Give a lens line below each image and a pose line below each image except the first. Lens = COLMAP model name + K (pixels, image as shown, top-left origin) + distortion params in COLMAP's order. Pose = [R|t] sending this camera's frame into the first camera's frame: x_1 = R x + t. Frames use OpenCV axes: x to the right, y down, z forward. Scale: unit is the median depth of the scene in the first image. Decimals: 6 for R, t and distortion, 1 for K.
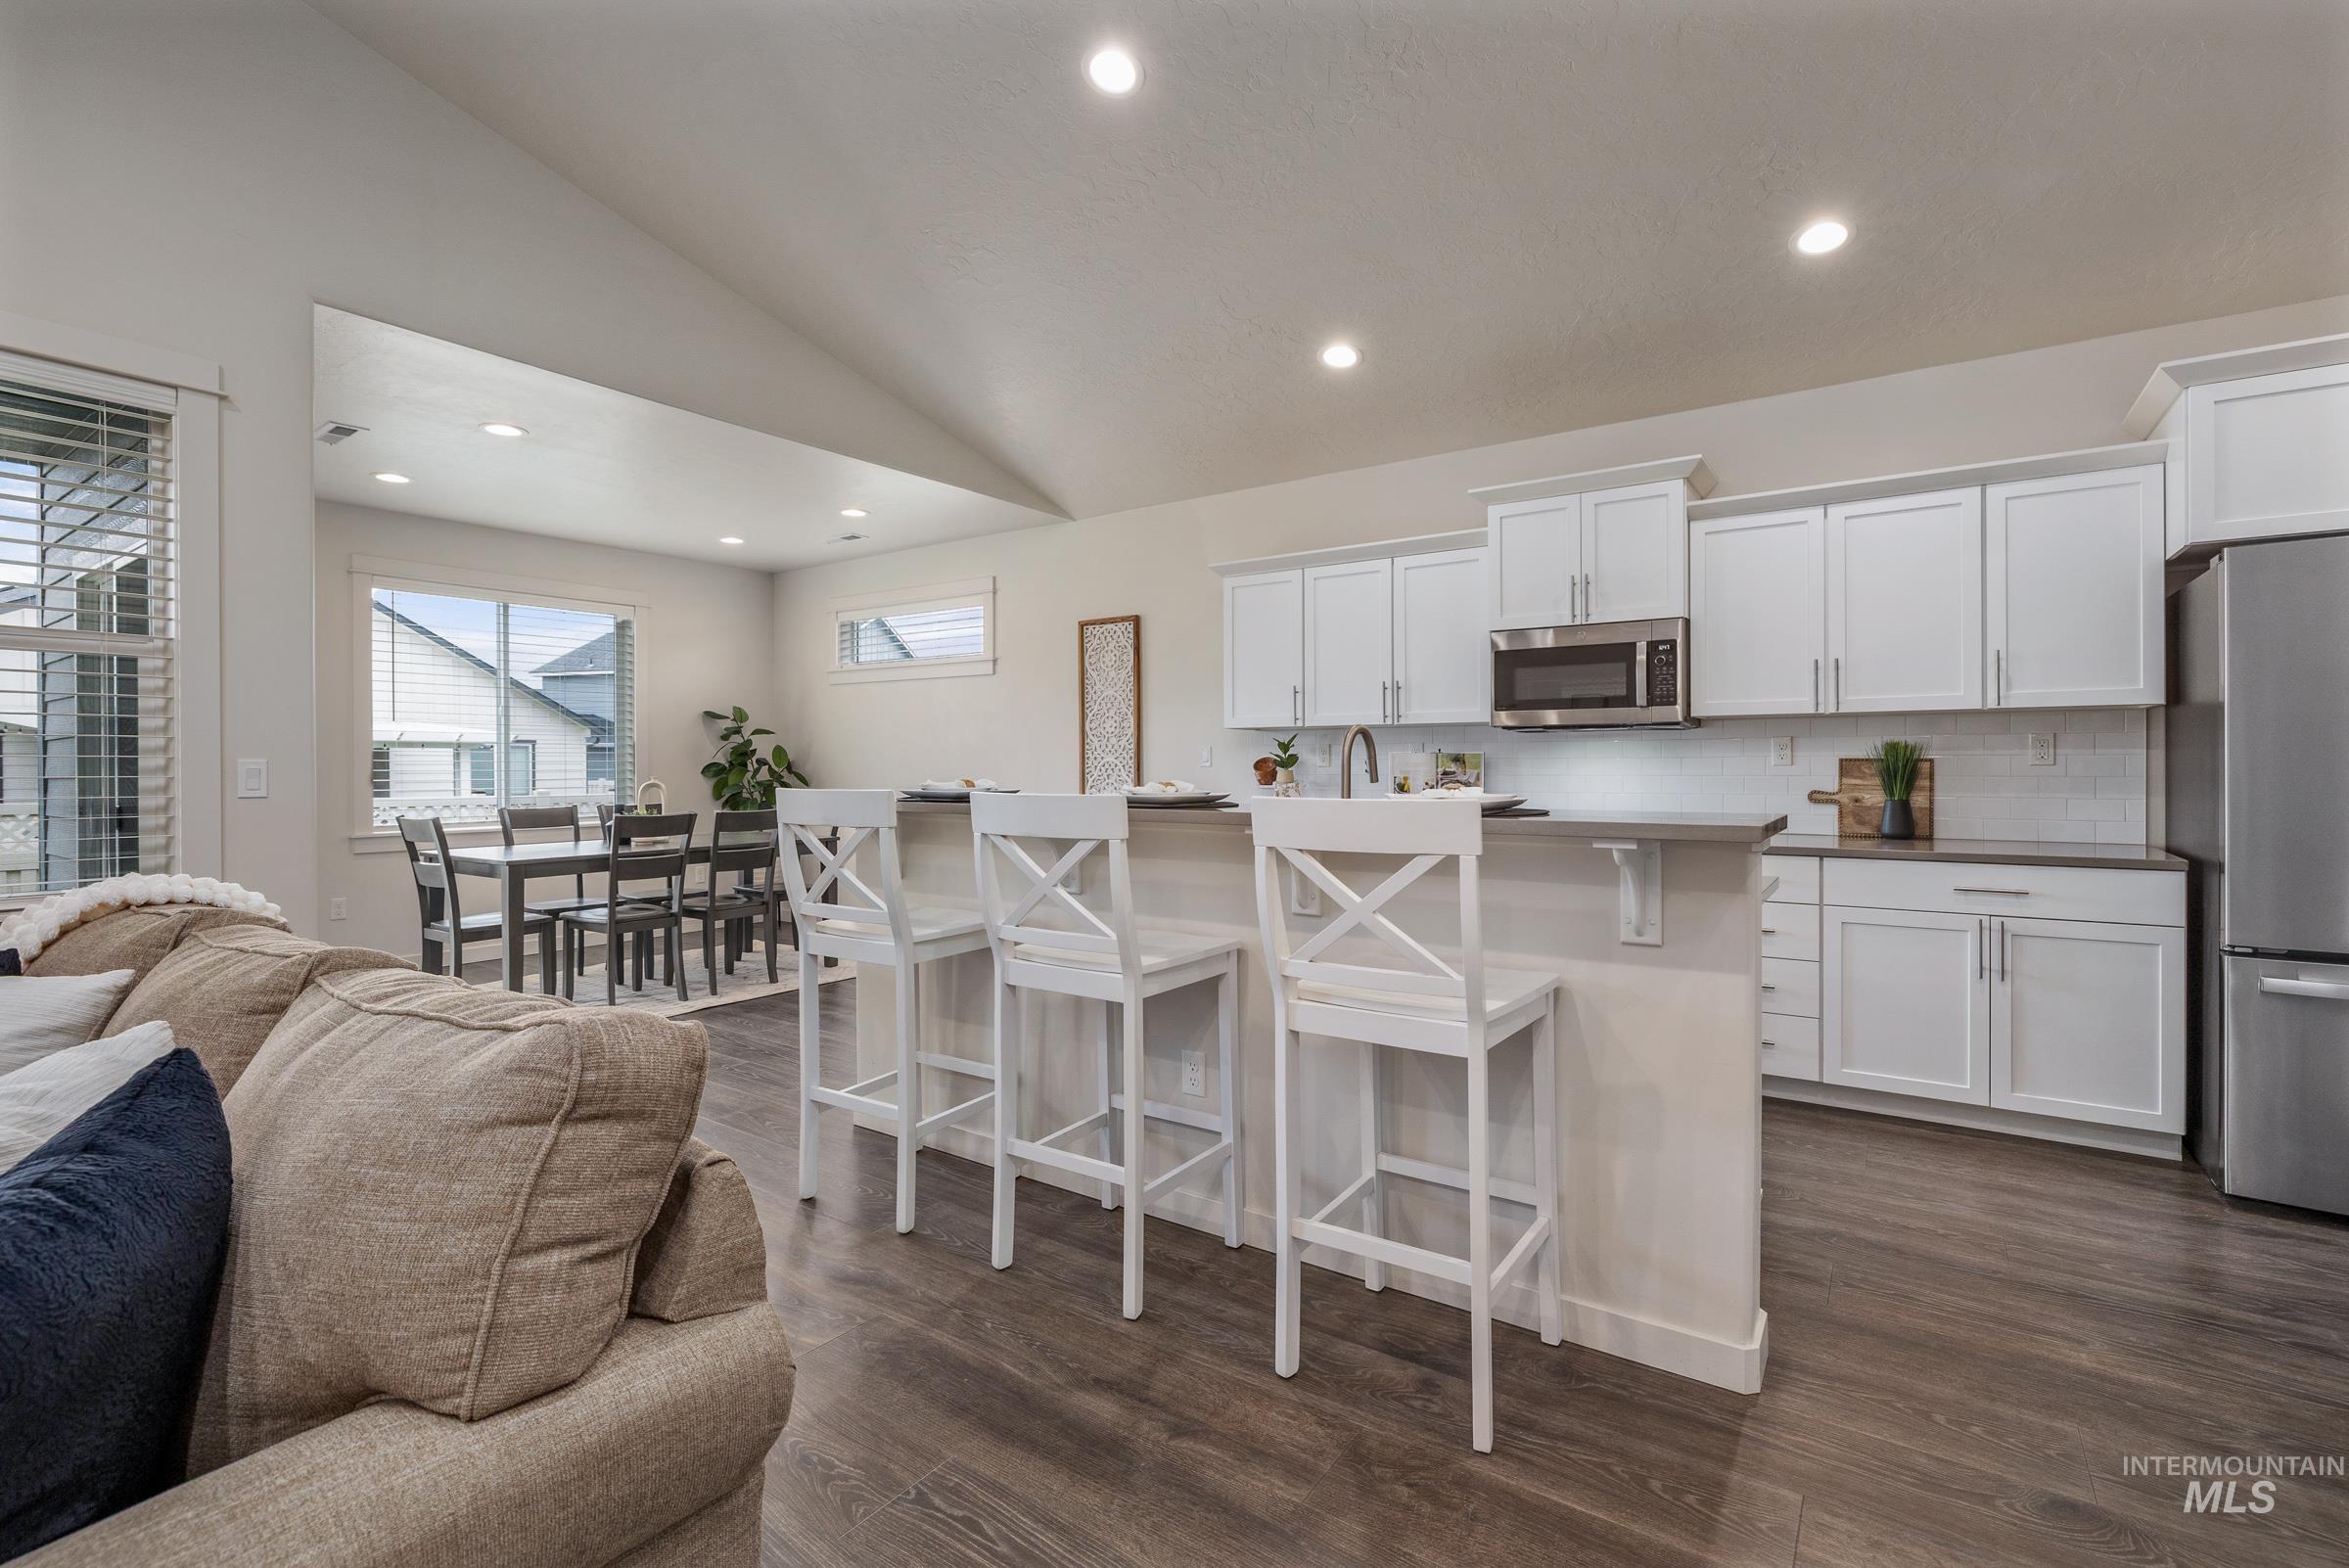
lens RADIAL K [[1047.8, 0, 1175.9], [0, 1047.8, 764.6], [0, 0, 1]] dist [-0.008844, 0.001517]
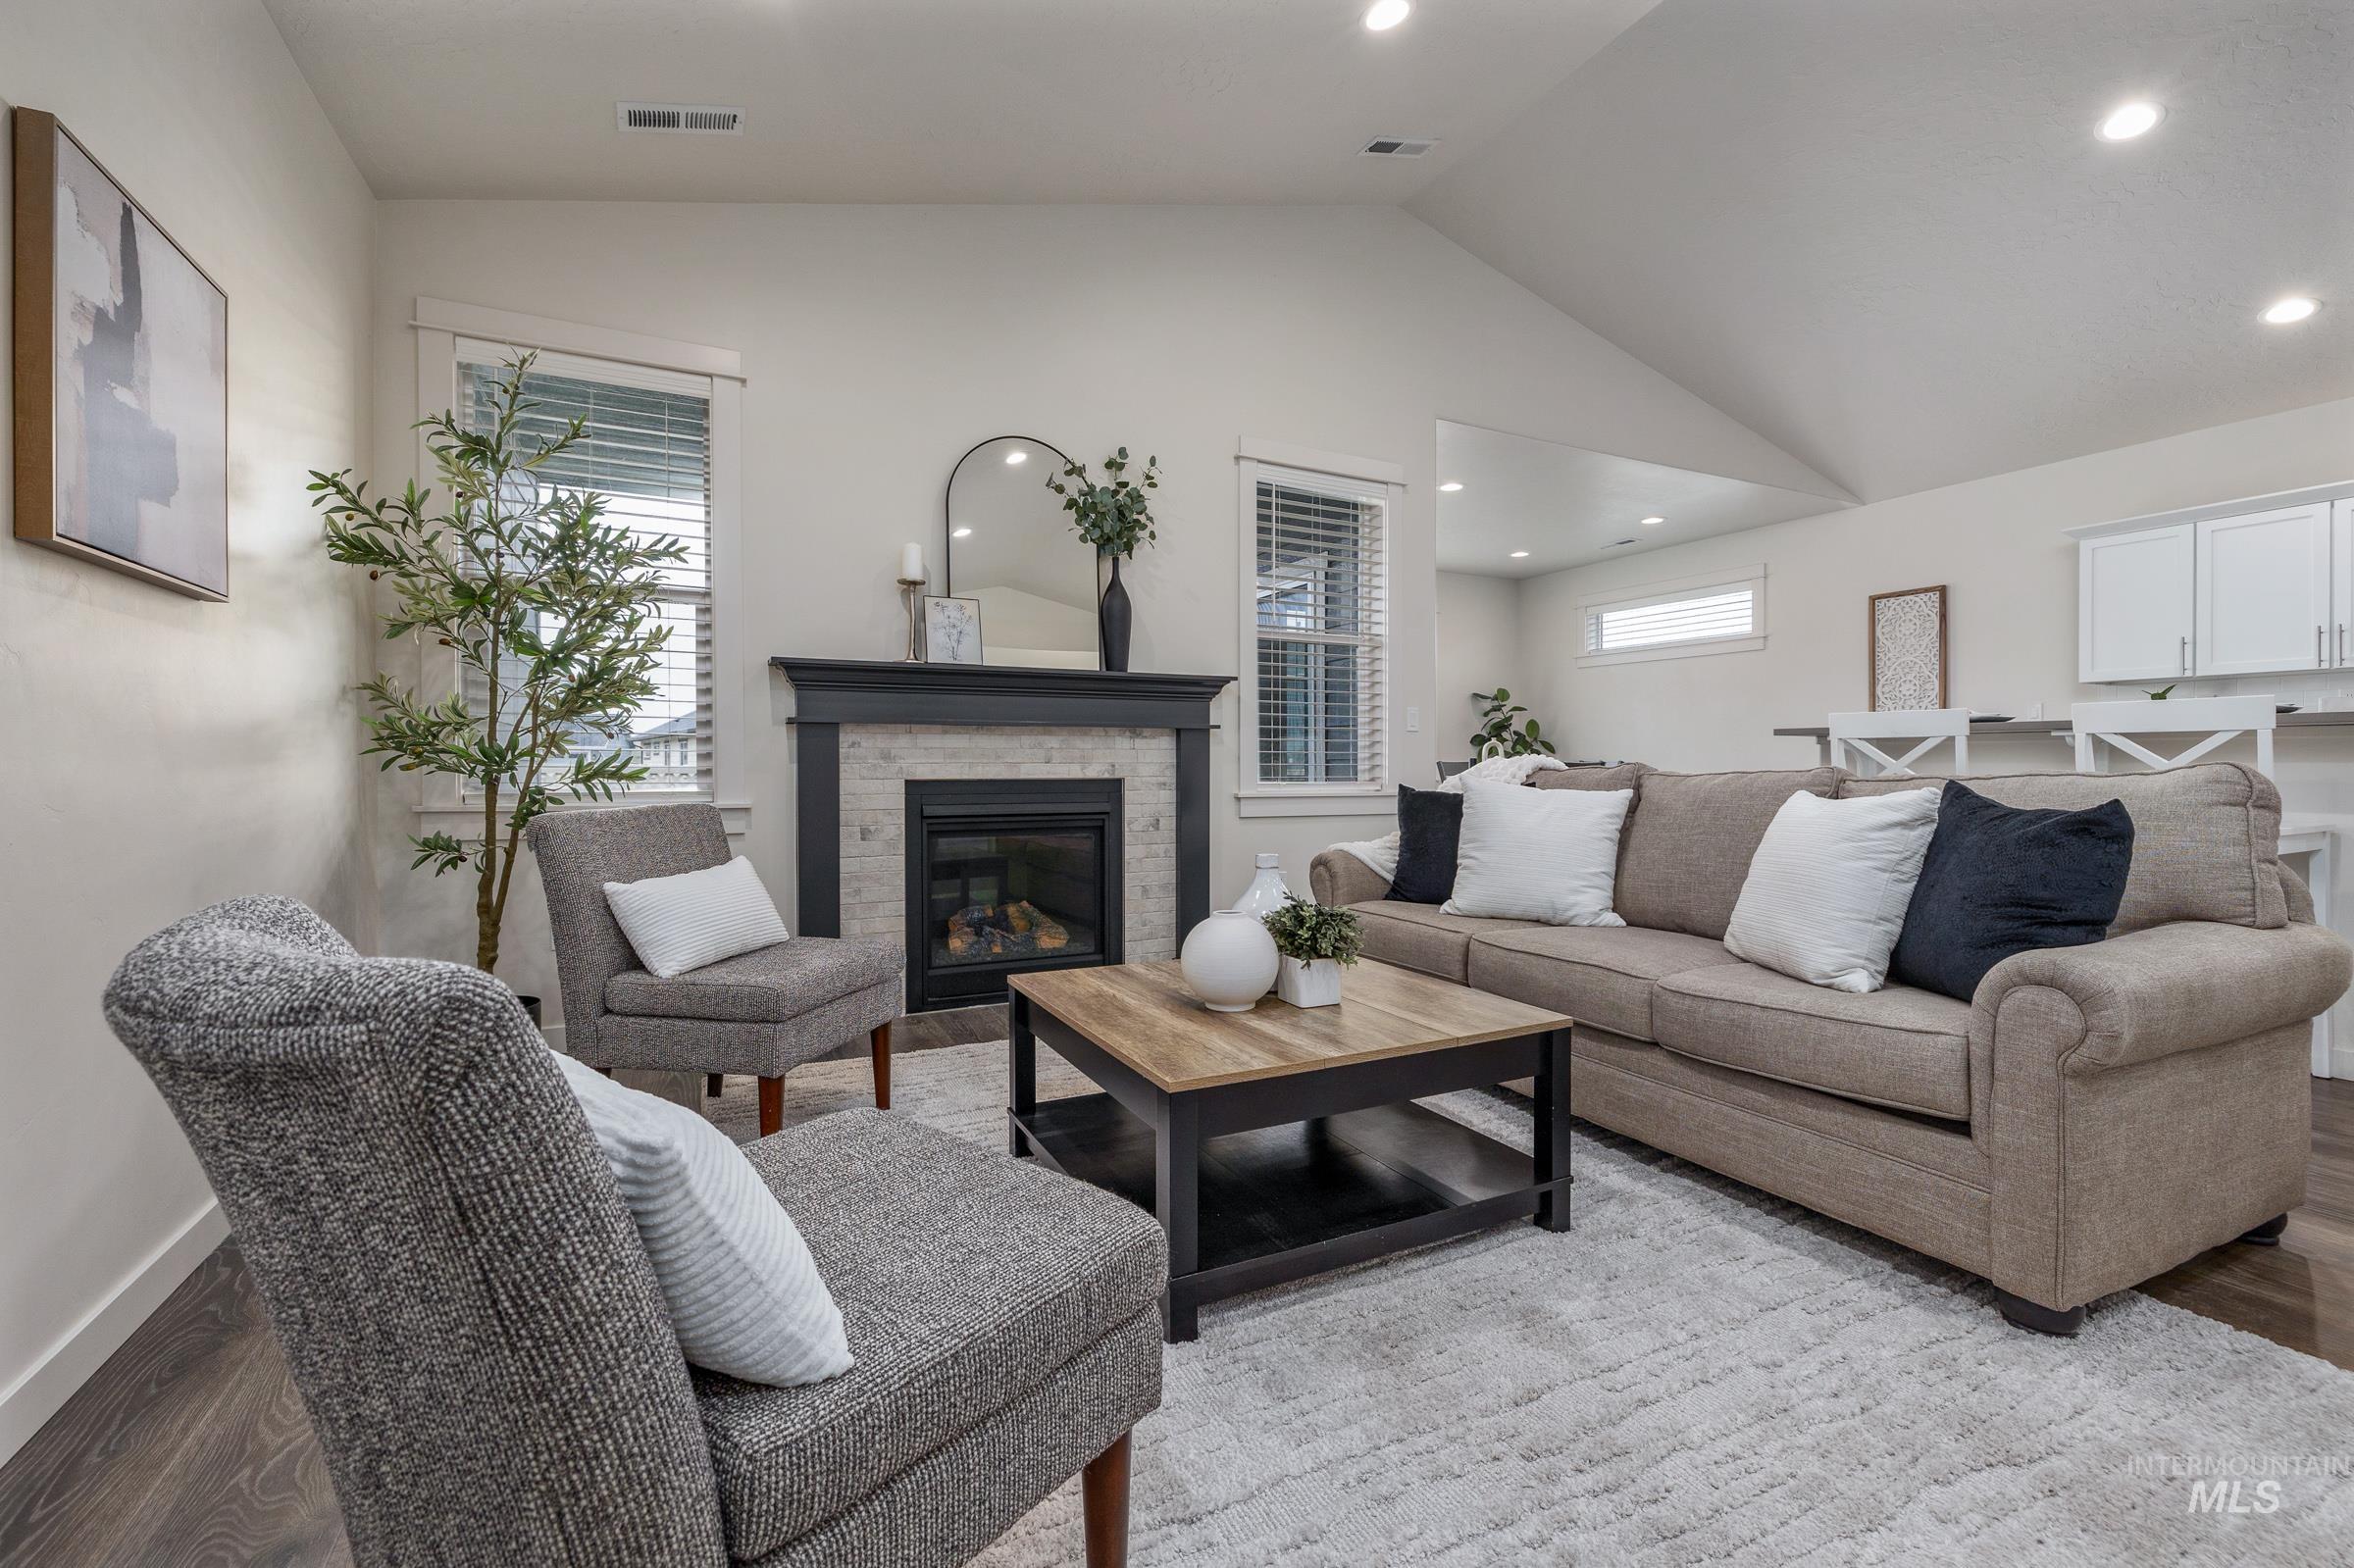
lens RADIAL K [[984.6, 0, 1178.6], [0, 984.6, 771.9], [0, 0, 1]] dist [0.000212, -0.000235]
pose [[0.880252, 0.005103, -0.474480, -0.310755], [-0.001045, 0.999961, 0.008816, 0.052975], [0.474506, -0.007264, 0.880222, -0.344505]]
